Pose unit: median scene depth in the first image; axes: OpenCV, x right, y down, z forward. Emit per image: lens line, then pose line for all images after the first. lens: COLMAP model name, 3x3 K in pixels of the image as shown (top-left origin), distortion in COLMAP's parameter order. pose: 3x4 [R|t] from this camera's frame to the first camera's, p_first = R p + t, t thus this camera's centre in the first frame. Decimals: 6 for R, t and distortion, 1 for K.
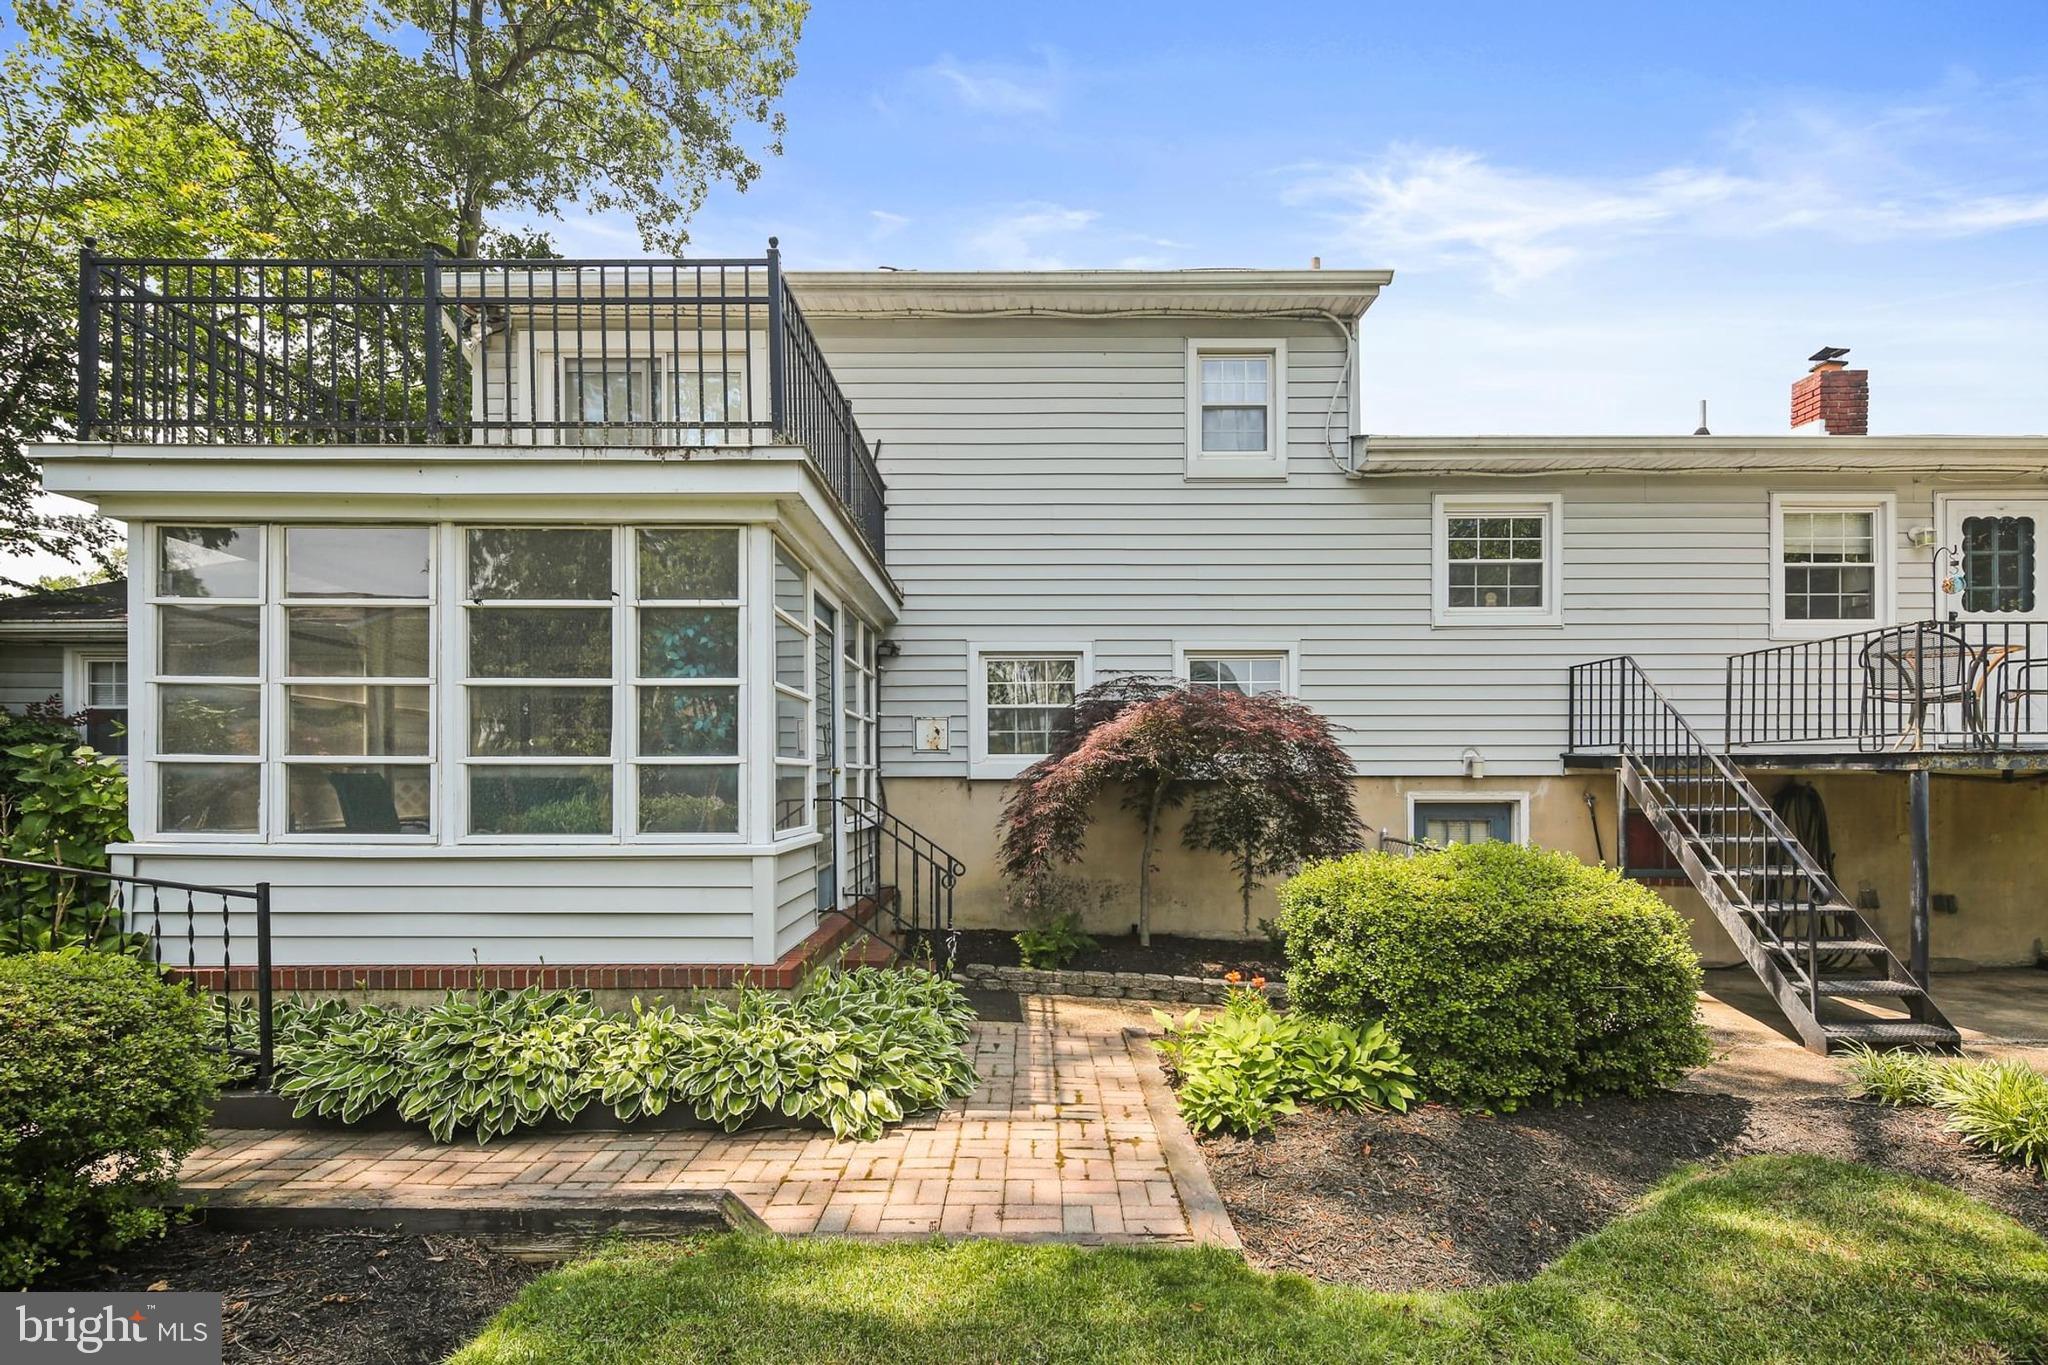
lens RADIAL K [[985.2, 0, 1032.8], [0, 985.2, 803.1], [0, 0, 1]] dist [0.013771, -0.000887]
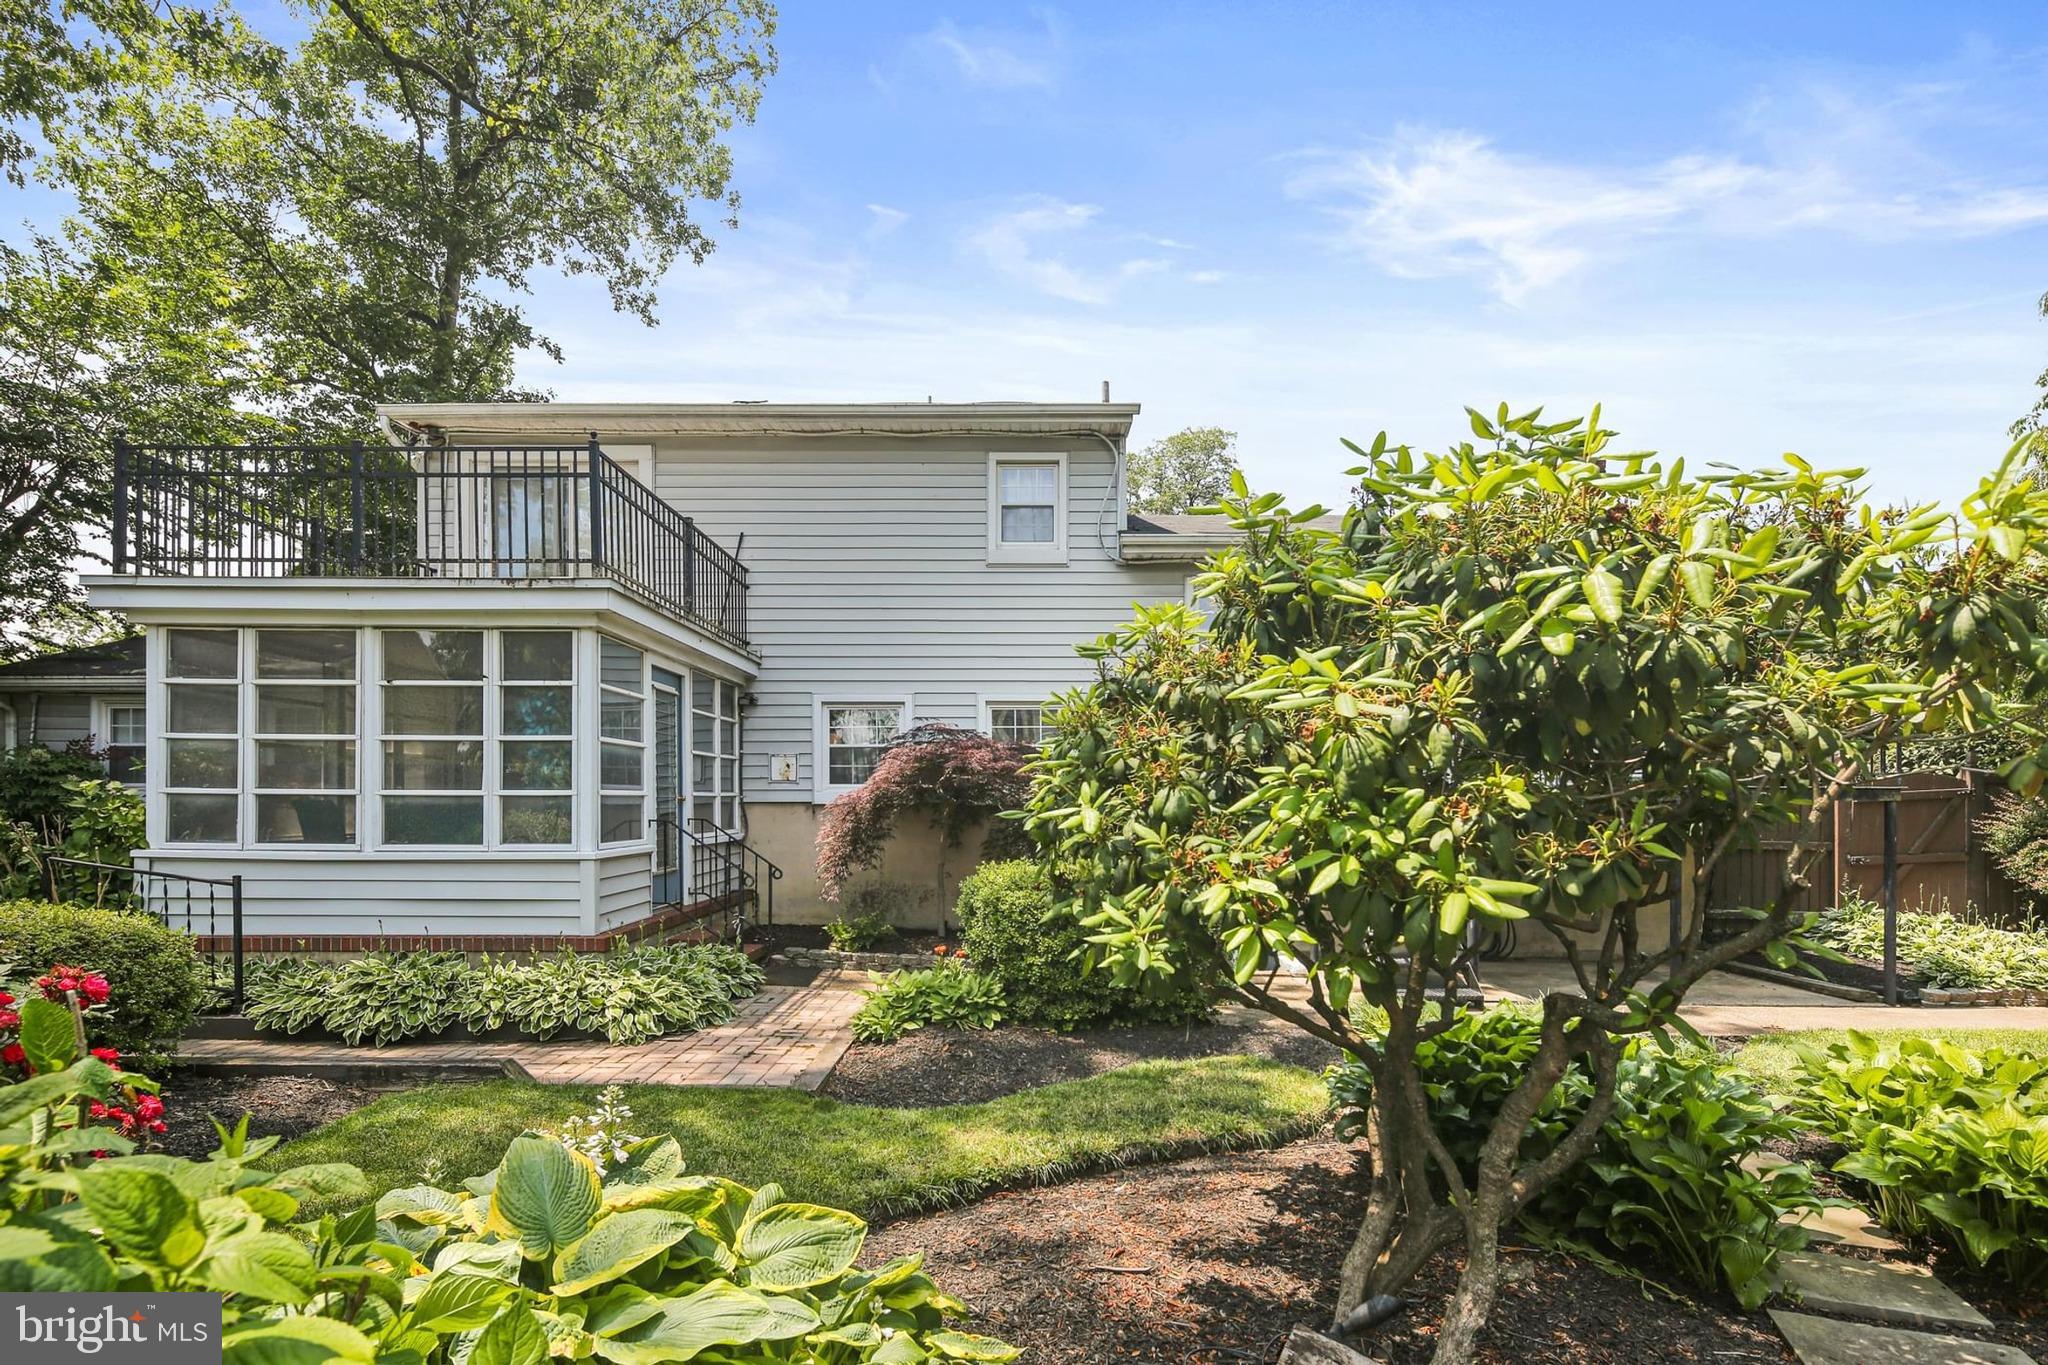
lens RADIAL K [[990.2, 0, 1028.6], [0, 990.2, 821.2], [0, 0, 1]] dist [0.016343, 0.000256]
pose [[0.999953, 0.002650, -0.009296, 0.372517], [-0.002672, 0.999994, -0.002367, -0.001051], [0.009290, 0.002392, 0.999954, -0.427926]]
